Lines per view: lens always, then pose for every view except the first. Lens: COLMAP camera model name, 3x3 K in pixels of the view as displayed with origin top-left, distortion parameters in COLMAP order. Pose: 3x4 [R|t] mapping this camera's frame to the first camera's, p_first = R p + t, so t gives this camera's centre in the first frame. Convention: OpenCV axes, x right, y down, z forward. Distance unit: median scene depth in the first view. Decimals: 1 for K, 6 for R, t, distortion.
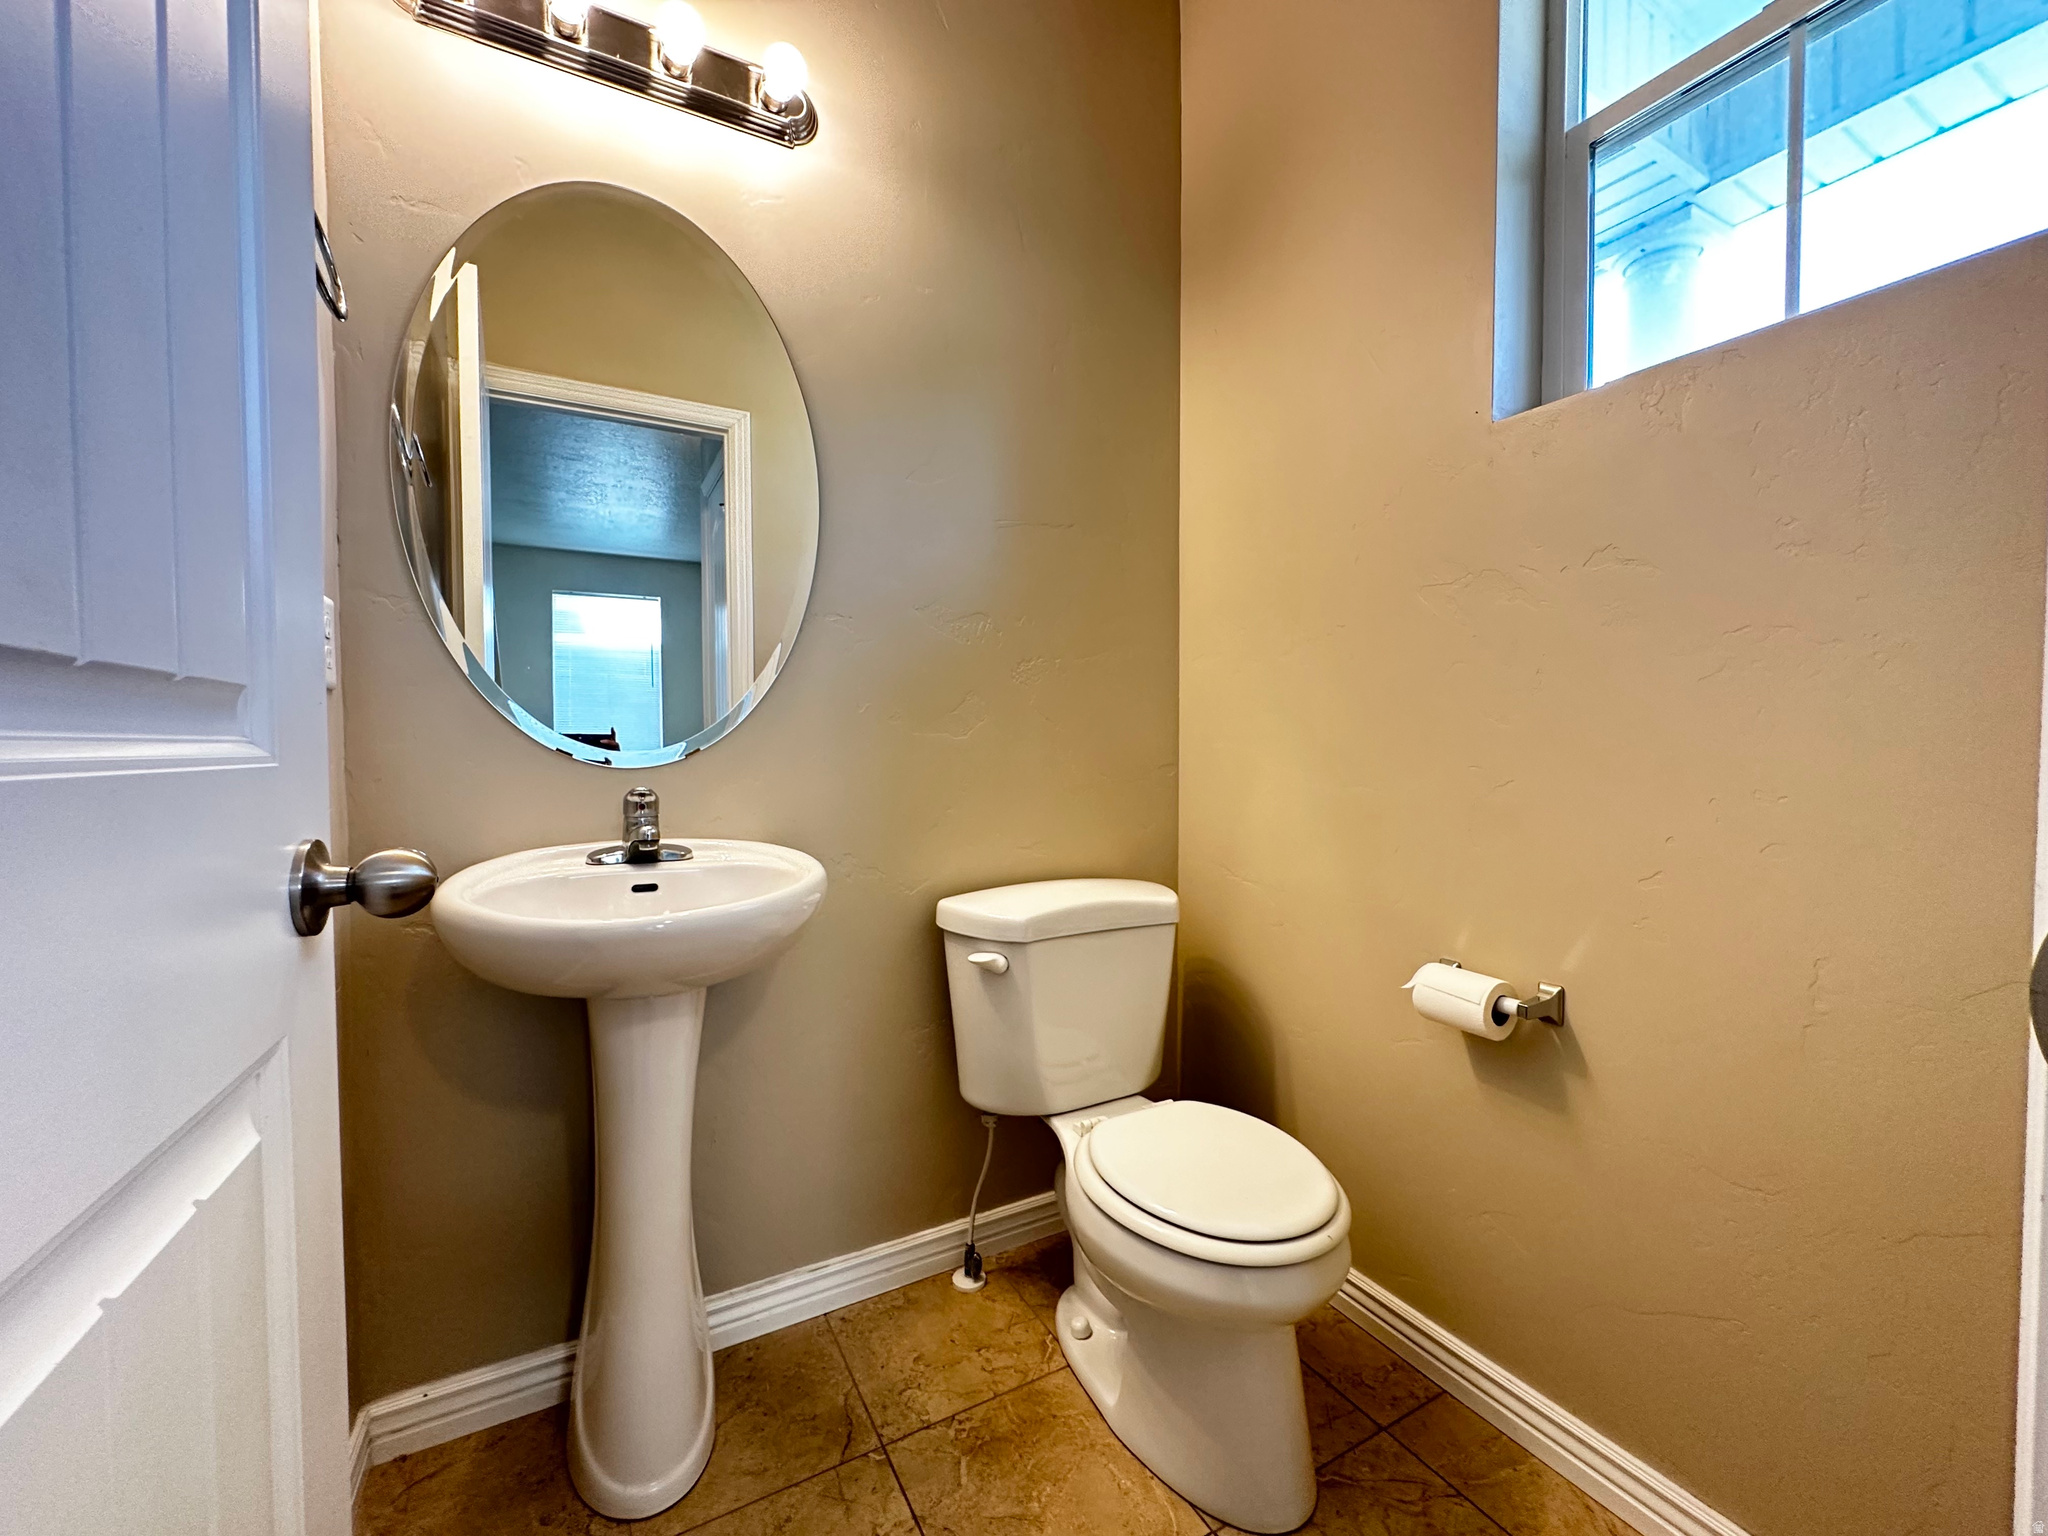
lens RADIAL K [[817.9, 0, 1024.0], [0, 817.9, 768.0], [0, 0, 1]] dist [-0.002922, 0.000921]
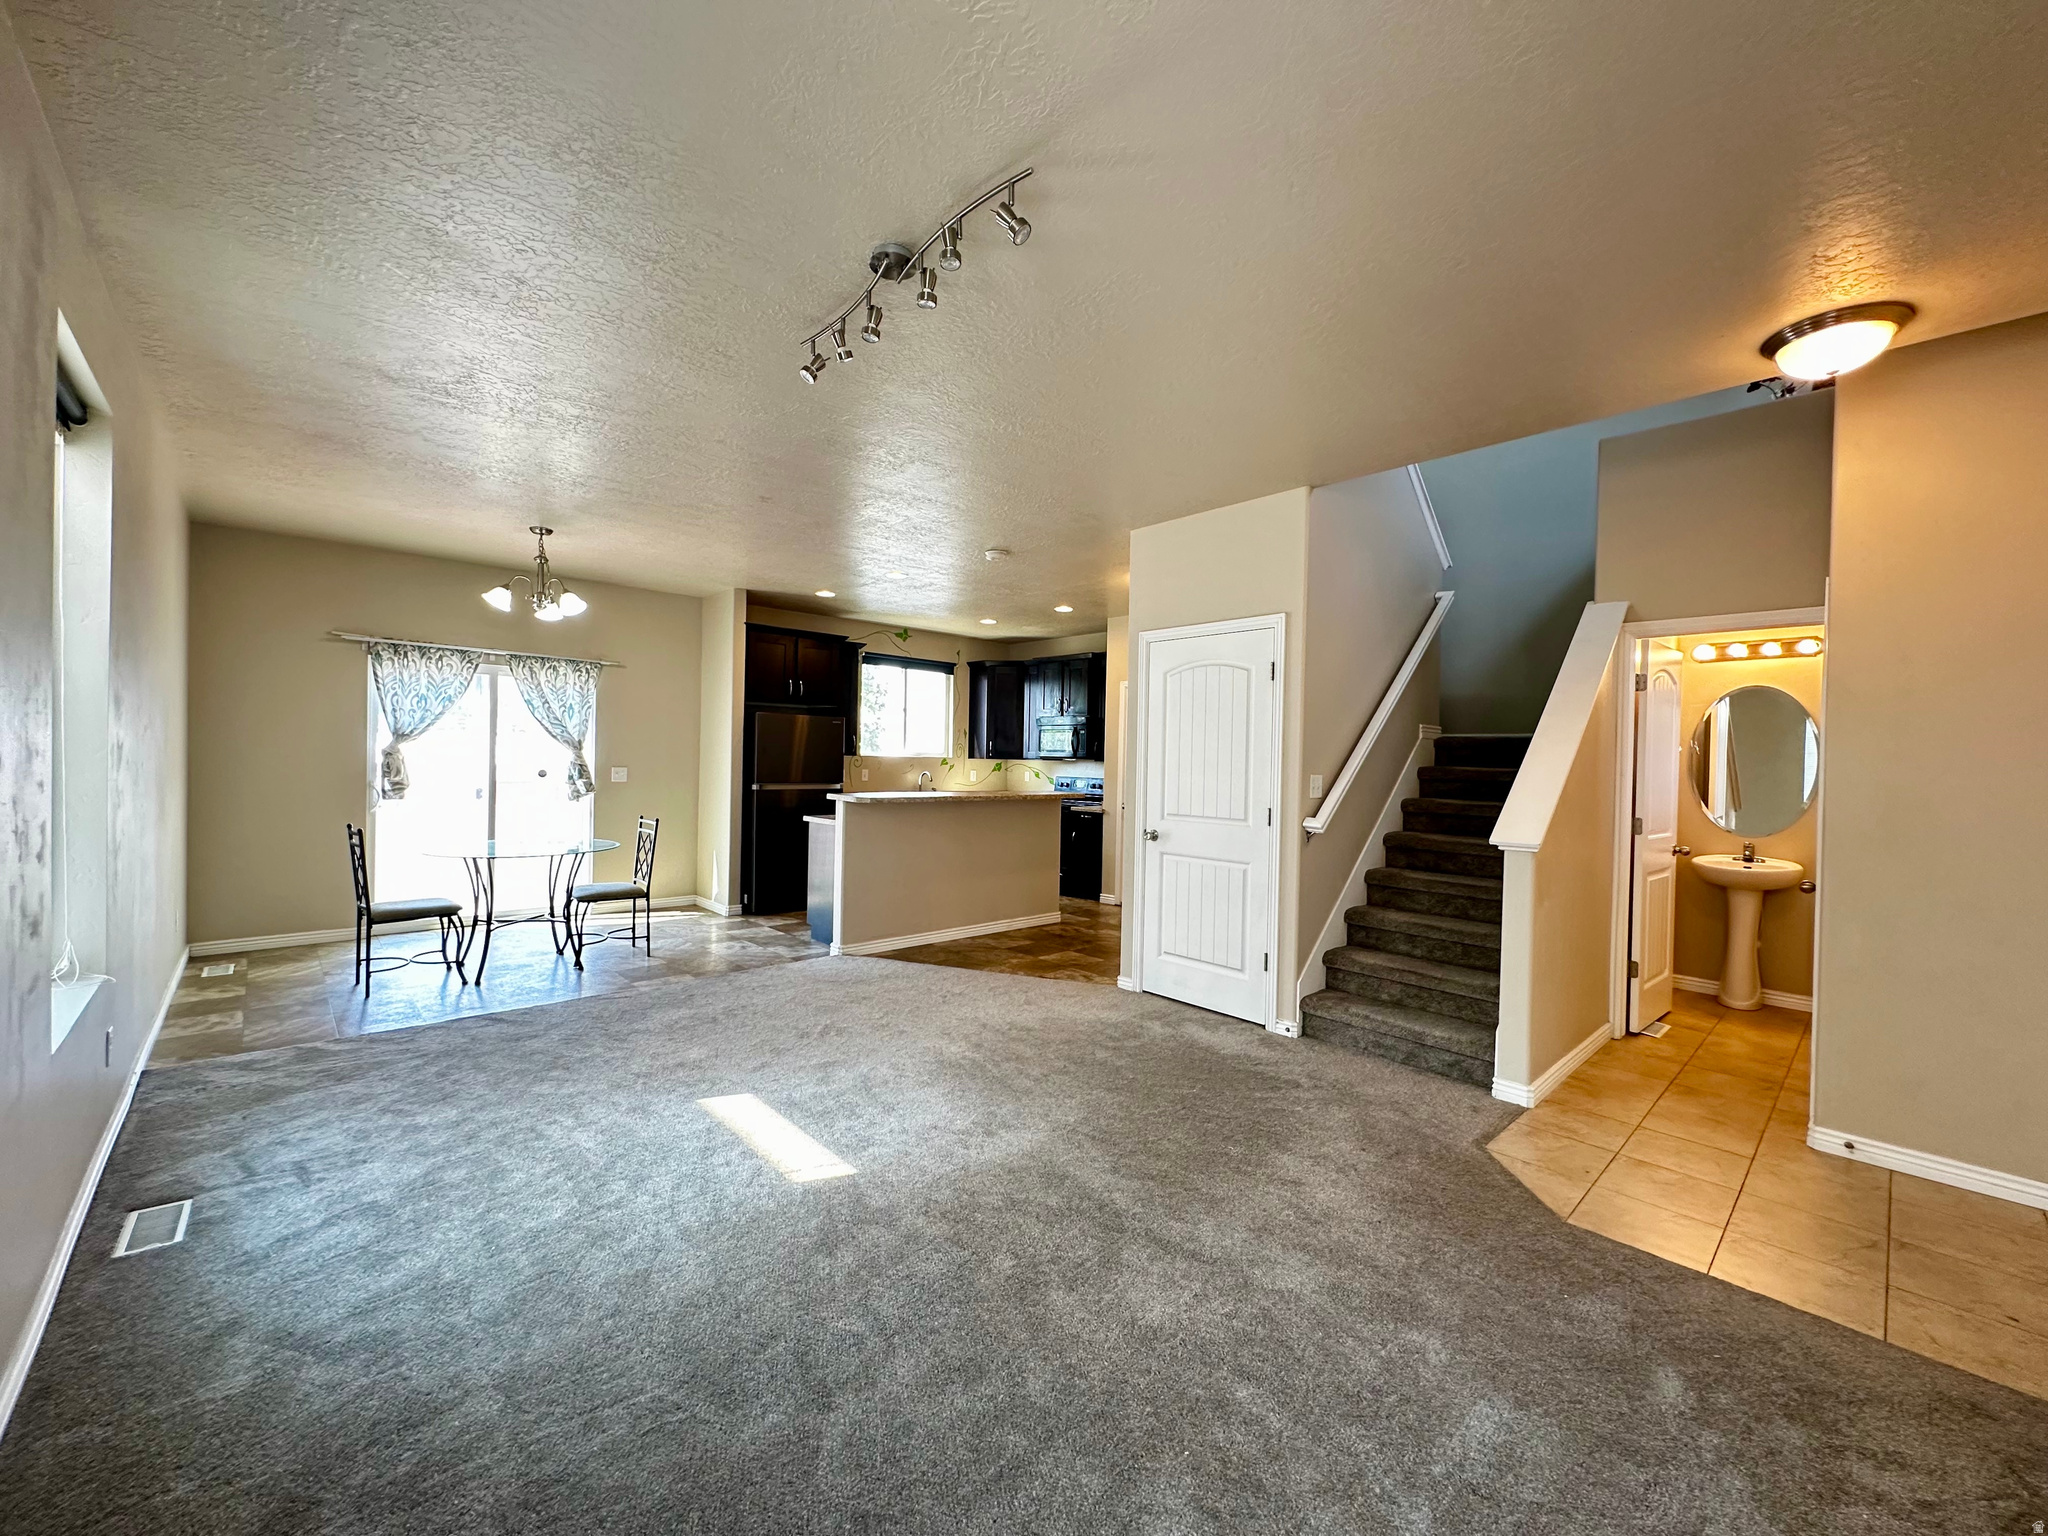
lens RADIAL K [[831.5, 0, 1024.0], [0, 831.5, 768.0], [0, 0, 1]] dist [0.028760, -0.000084]
pose [[0.219732, 0.015490, -0.975437, 3.318818], [-0.051069, 0.998686, 0.004355, -0.215135], [0.974223, 0.048858, 0.220234, -4.050371]]
